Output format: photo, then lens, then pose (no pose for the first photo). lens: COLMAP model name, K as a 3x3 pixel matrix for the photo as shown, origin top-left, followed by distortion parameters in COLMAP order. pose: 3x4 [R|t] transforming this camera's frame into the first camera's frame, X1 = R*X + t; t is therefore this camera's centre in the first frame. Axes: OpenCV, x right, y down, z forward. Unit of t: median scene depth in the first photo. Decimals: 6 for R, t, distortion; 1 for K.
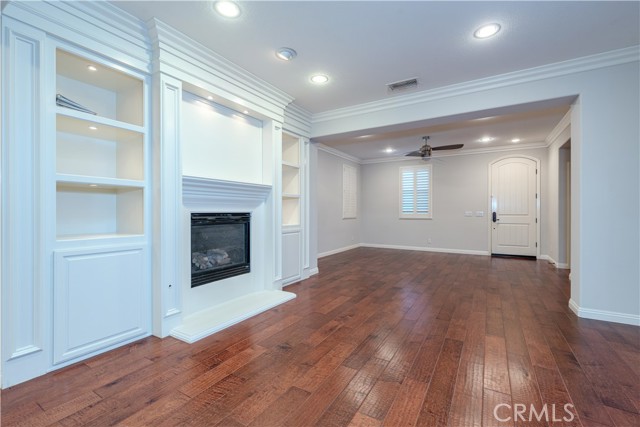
lens RADIAL K [[289.1, 0, 319.4], [0, 289.1, 212.6], [0, 0, 1]] dist [0.019124, -0.000022]
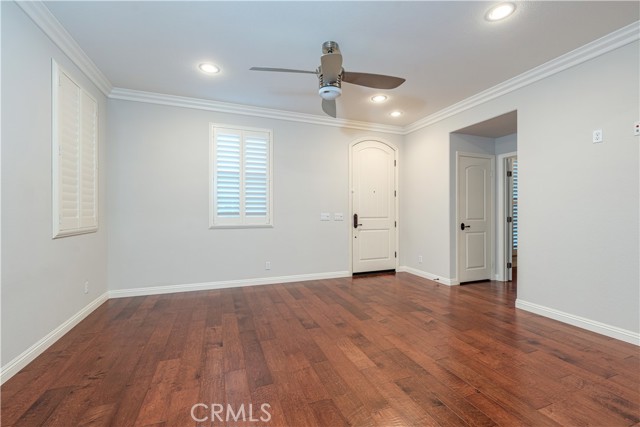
lens RADIAL K [[289.1, 0, 335.0], [0, 289.1, 218.7], [0, 0, 1]] dist [0.019124, -0.000022]
pose [[0.600240, -0.012000, 0.799730, 0.010060], [0.007147, 0.999928, 0.009639, 0.002784], [-0.799788, -0.000071, 0.600283, 0.602196]]
